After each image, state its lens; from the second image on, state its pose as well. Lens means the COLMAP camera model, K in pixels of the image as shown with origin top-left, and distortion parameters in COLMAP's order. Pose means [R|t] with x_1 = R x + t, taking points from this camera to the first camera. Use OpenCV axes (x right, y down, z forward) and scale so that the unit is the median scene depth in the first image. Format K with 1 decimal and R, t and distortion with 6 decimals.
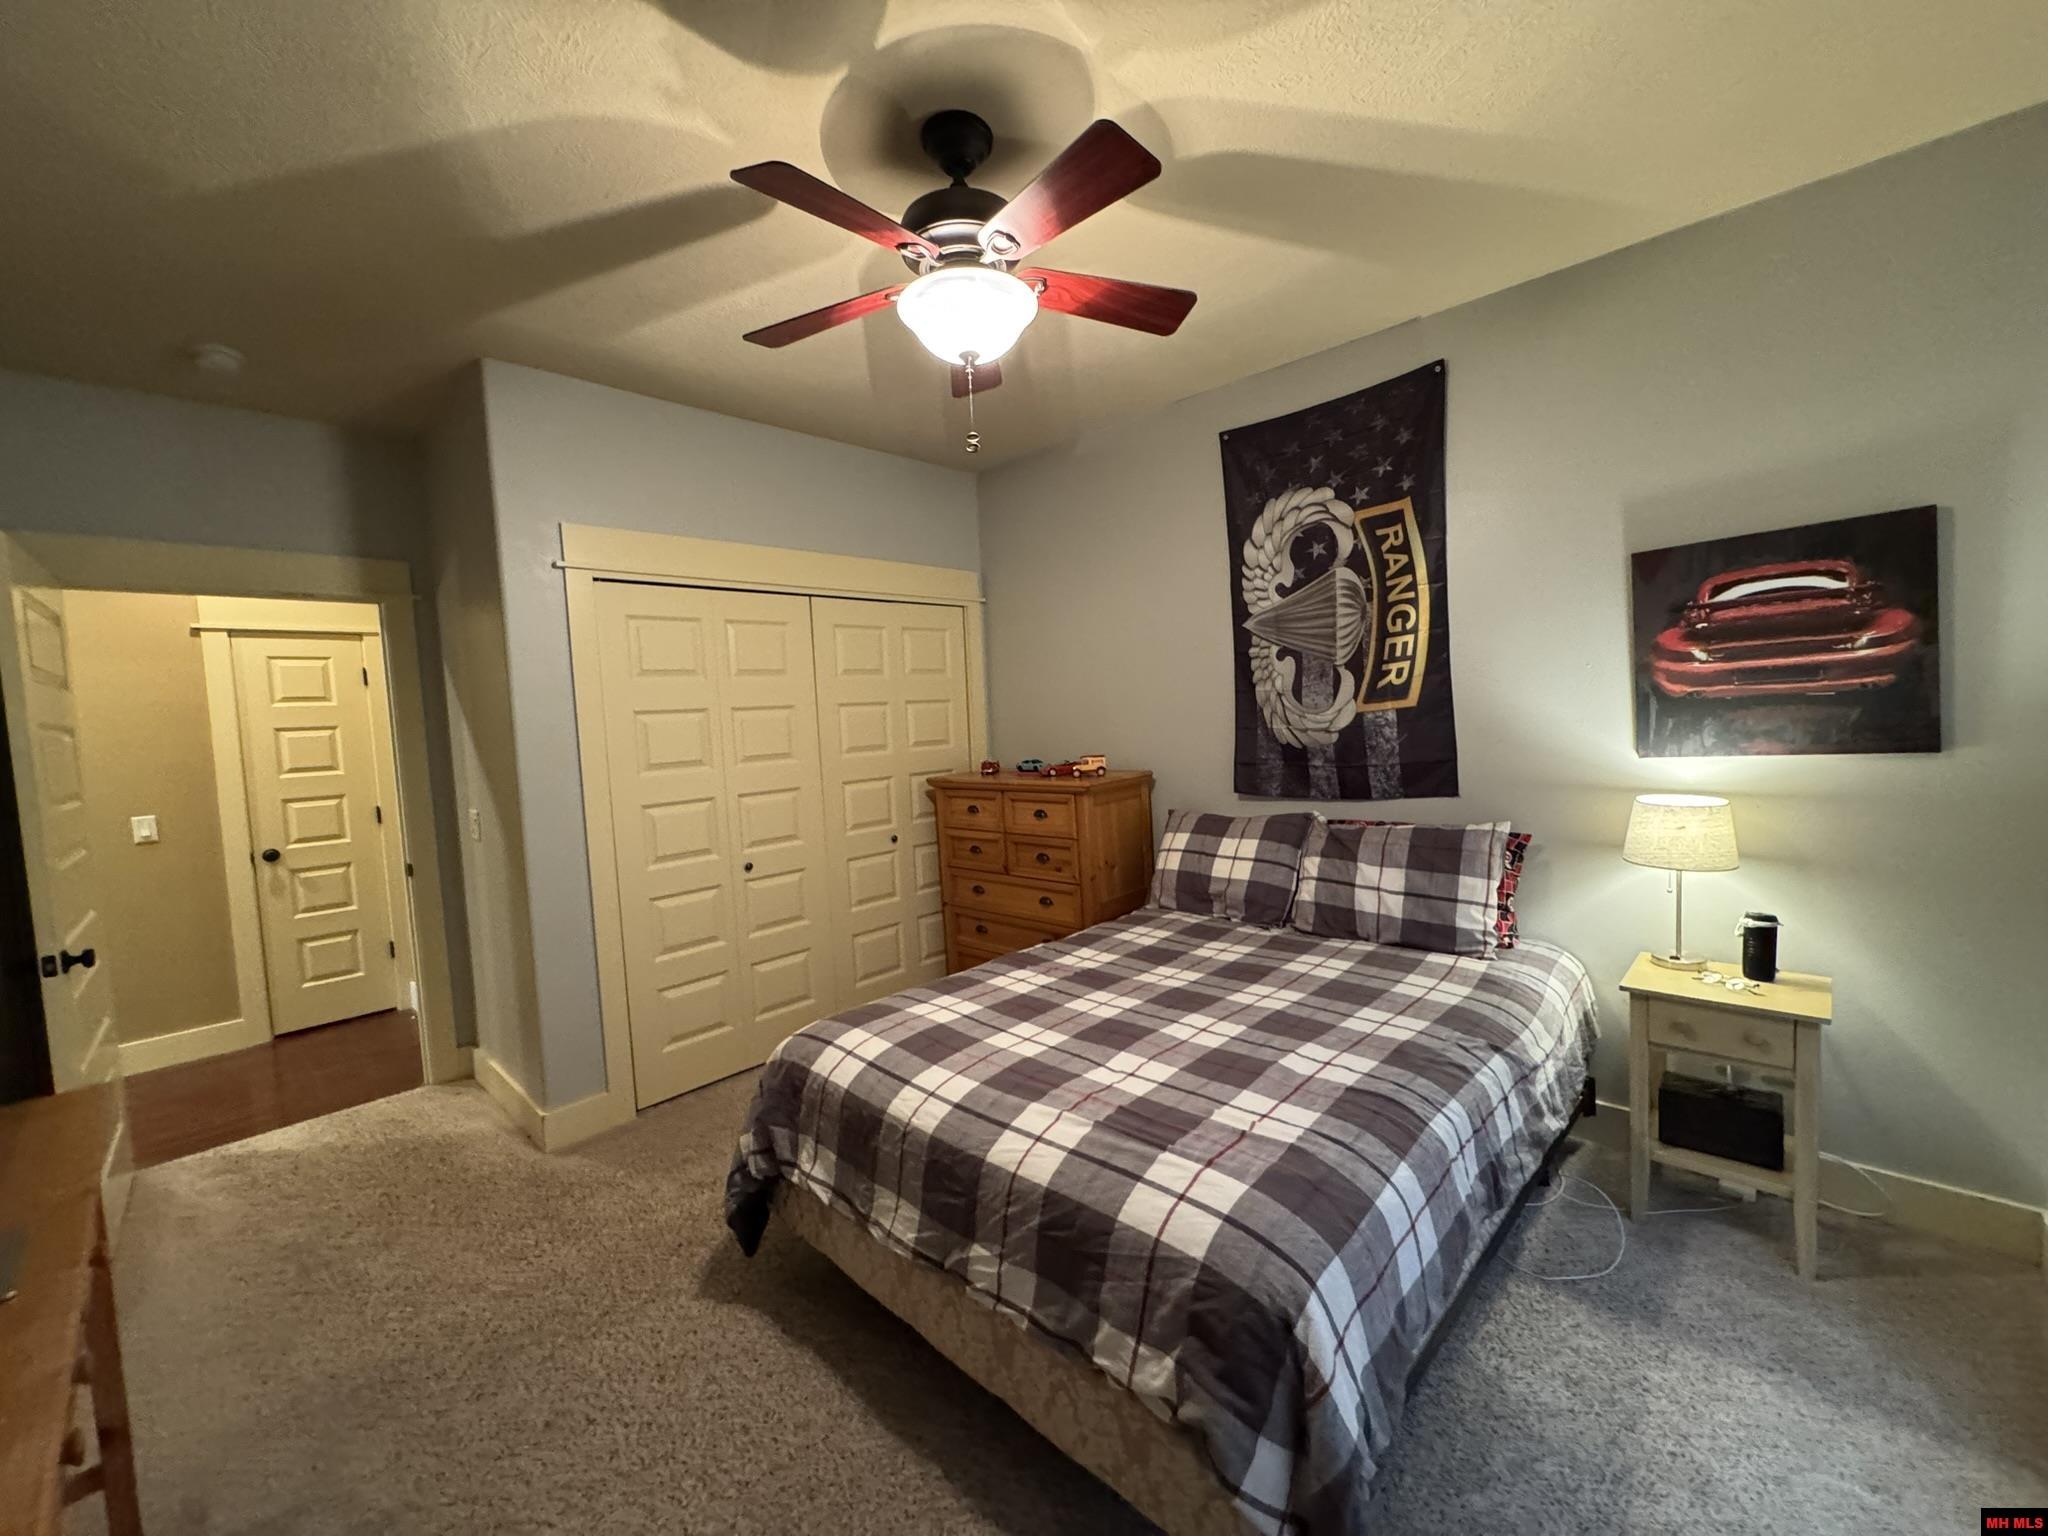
lens RADIAL K [[819.4, 0, 1022.1], [0, 819.4, 766.7], [0, 0, 1]] dist [-0.001369, -0.000358]
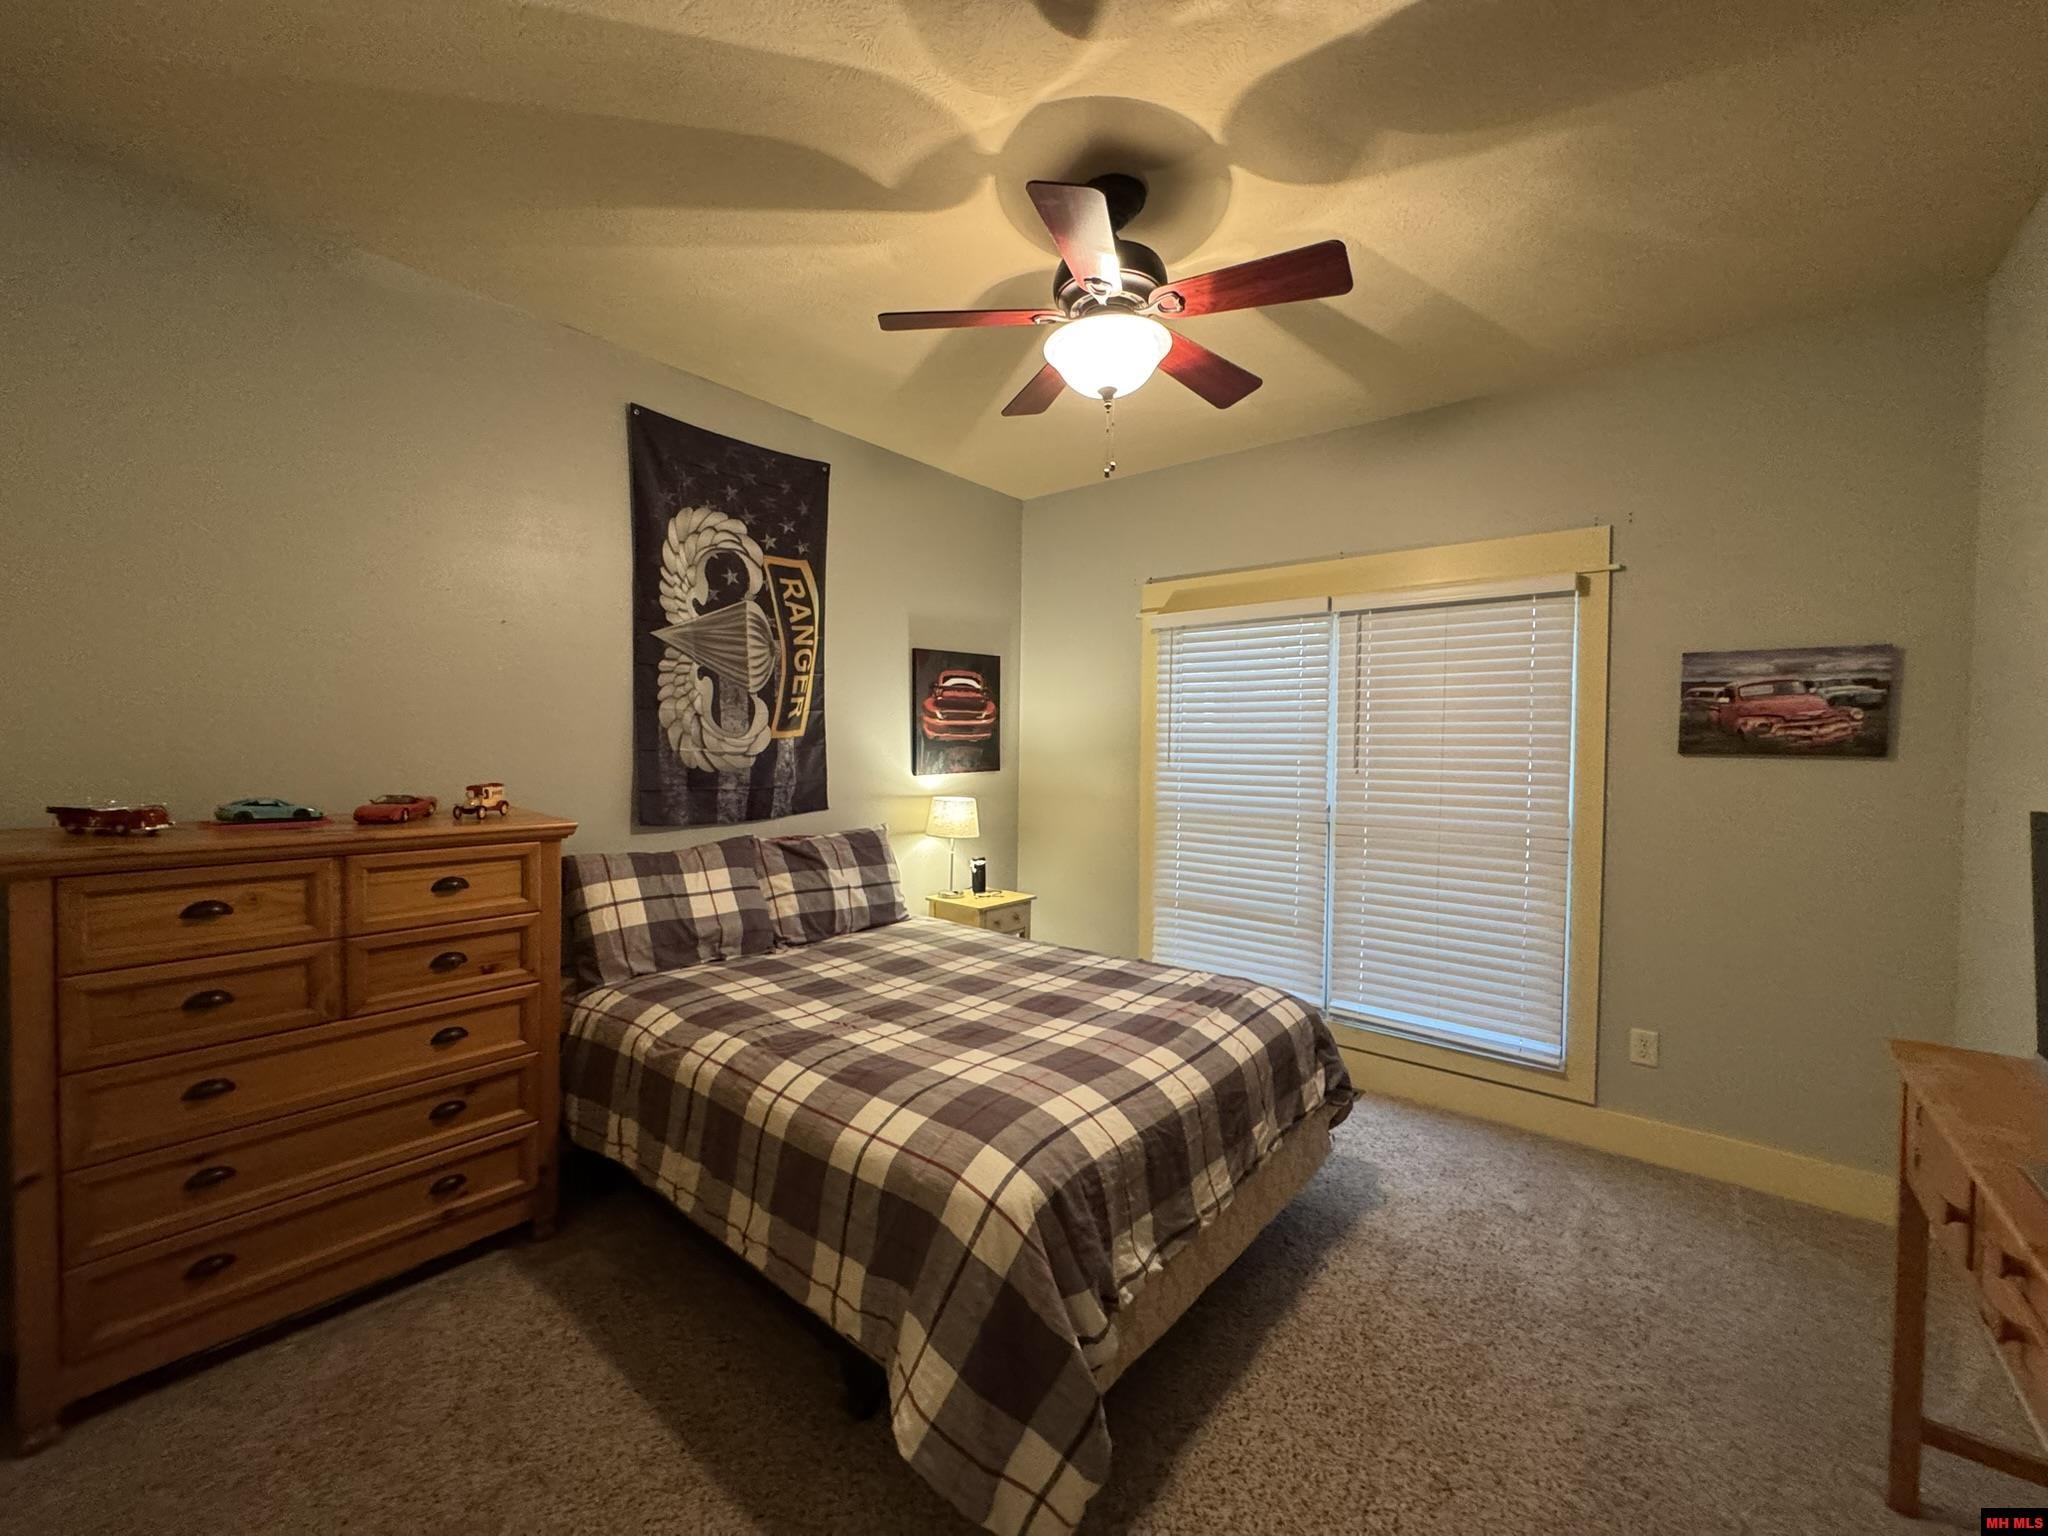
lens RADIAL K [[819.4, 0, 1022.1], [0, 819.4, 766.7], [0, 0, 1]] dist [-0.001369, -0.000358]
pose [[-0.081583, 0.020511, 0.996455, -0.697603], [0.055100, 0.998352, -0.016039, 0.006943], [-0.995142, 0.053596, -0.082579, 0.756479]]
